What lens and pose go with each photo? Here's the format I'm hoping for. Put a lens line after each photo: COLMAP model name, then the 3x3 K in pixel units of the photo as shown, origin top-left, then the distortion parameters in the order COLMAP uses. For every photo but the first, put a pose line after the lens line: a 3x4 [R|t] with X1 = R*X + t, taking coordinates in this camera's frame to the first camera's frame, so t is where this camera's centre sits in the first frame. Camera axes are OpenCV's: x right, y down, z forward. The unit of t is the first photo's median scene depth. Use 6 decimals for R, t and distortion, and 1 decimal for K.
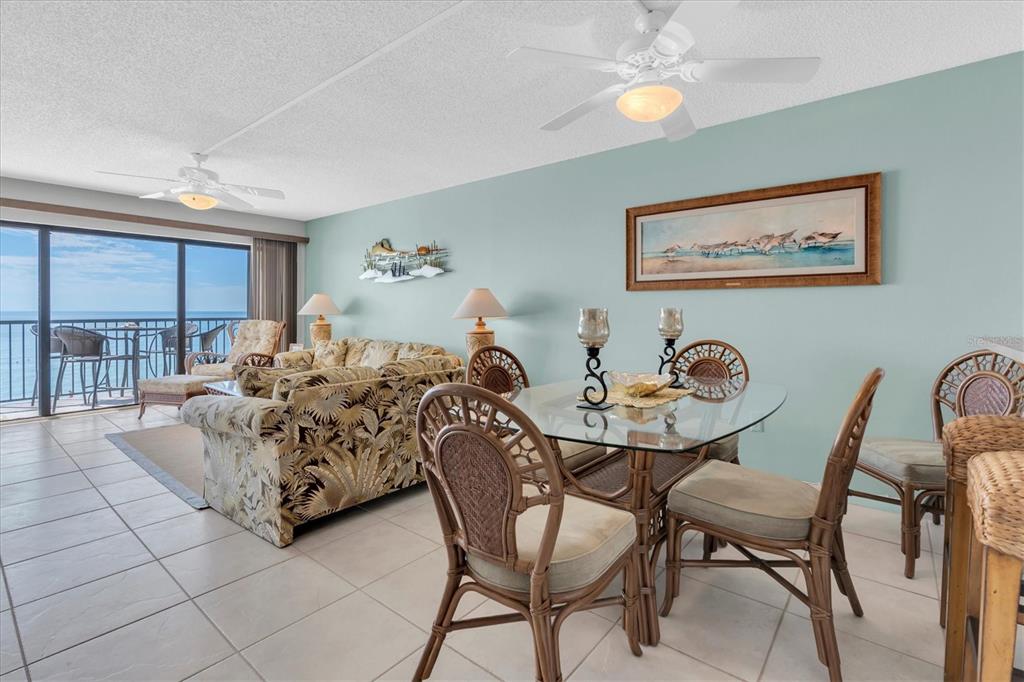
lens RADIAL K [[469.9, 0, 526.7], [0, 469.9, 309.9], [0, 0, 1]] dist [-0.020488, 0.005349]
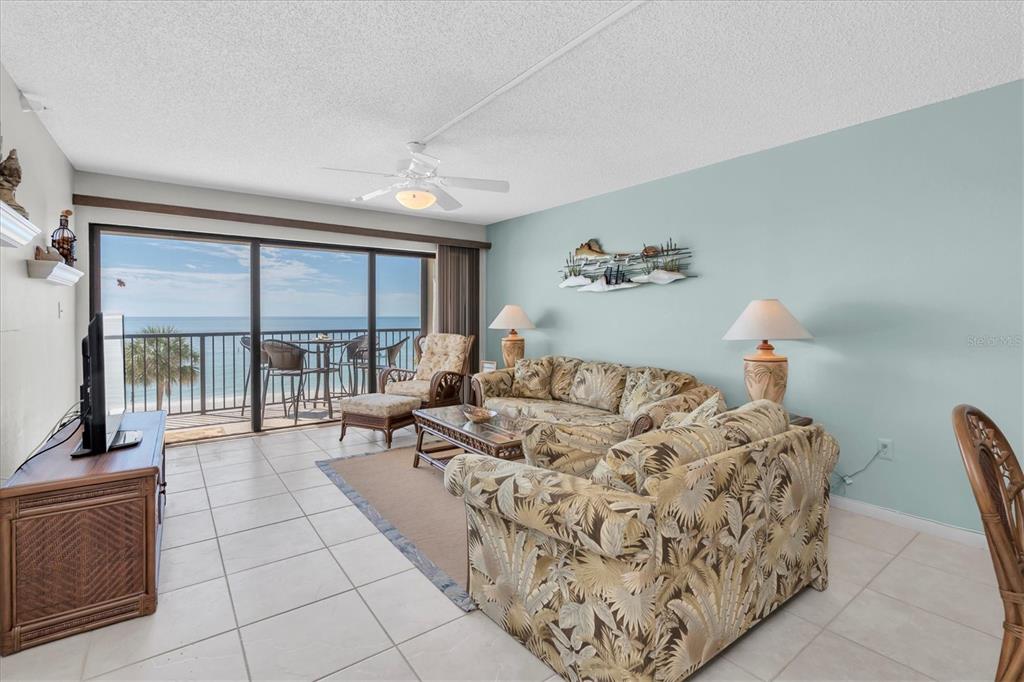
lens RADIAL K [[469.9, 0, 527.9], [0, 469.9, 316.6], [0, 0, 1]] dist [-0.020488, 0.005349]
pose [[0.970249, -0.000866, -0.242108, -0.232068], [0.001443, 0.999997, 0.002206, -0.017022], [0.242105, -0.002489, 0.970247, 0.170061]]
